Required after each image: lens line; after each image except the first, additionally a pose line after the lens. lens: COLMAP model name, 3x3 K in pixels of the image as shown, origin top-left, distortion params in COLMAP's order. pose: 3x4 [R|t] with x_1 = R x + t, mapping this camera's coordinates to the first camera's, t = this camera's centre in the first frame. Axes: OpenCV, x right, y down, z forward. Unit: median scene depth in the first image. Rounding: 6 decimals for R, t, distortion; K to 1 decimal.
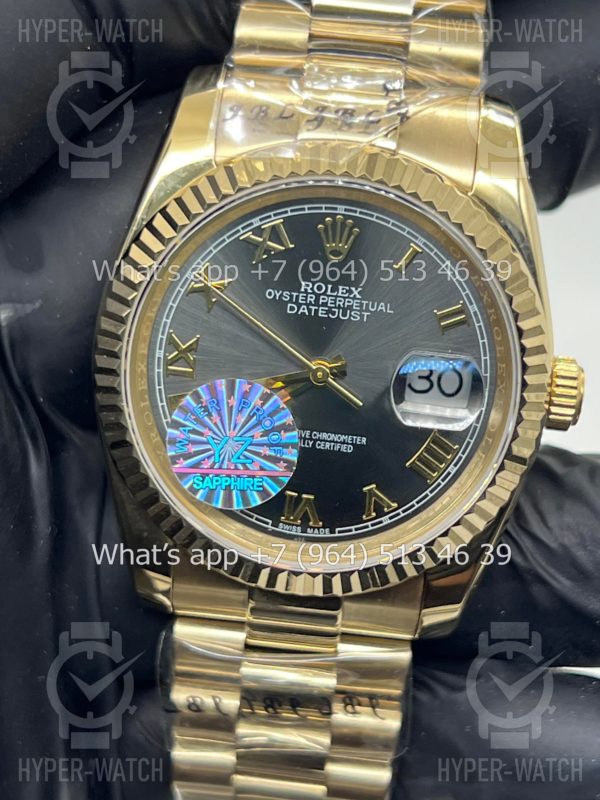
lens RADIAL K [[2003.9, 0, 300.0], [0, 2003.9, 400.0], [0, 0, 1]] dist [0.240729, 0.035601]
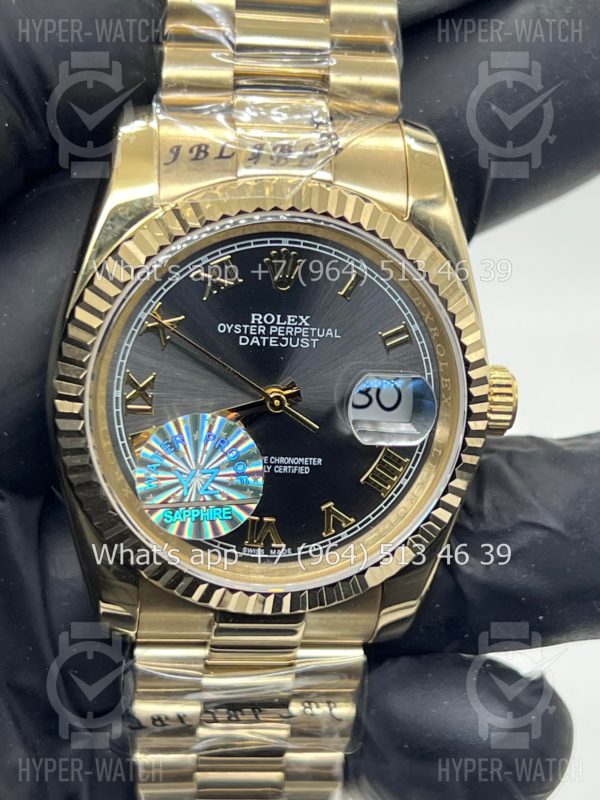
lens RADIAL K [[2003.9, 0, 300.0], [0, 2003.9, 400.0], [0, 0, 1]] dist [0.240729, 0.035601]
pose [[0.983096, -0.079086, 0.165126, -0.148607], [0.073903, 0.996567, 0.037309, -0.051487], [-0.167510, -0.024475, 0.985567, -0.023097]]
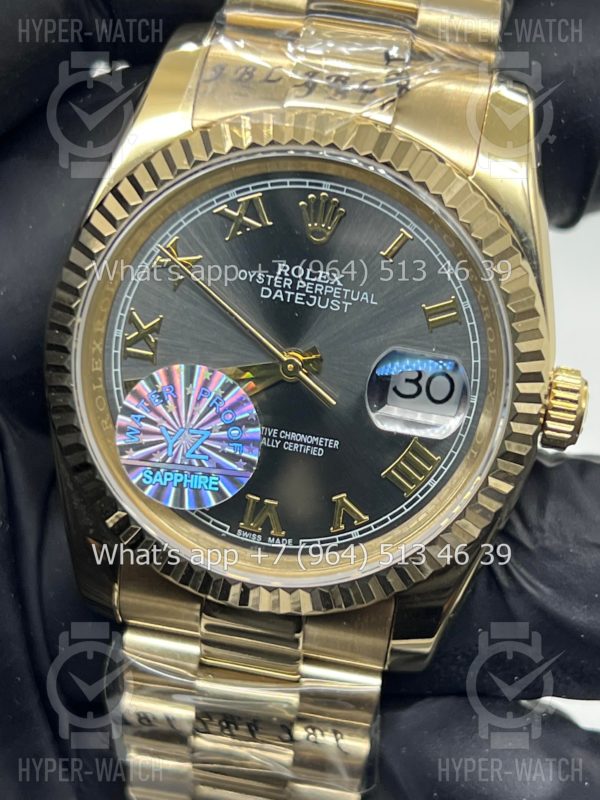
lens RADIAL K [[2003.9, 0, 300.0], [0, 2003.9, 400.0], [0, 0, 1]] dist [0.240729, 0.035601]
pose [[0.996015, 0.067686, -0.058067, 0.067150], [-0.069001, 0.997397, -0.020937, 0.020581], [0.056499, 0.024860, 0.998093, 0.099738]]
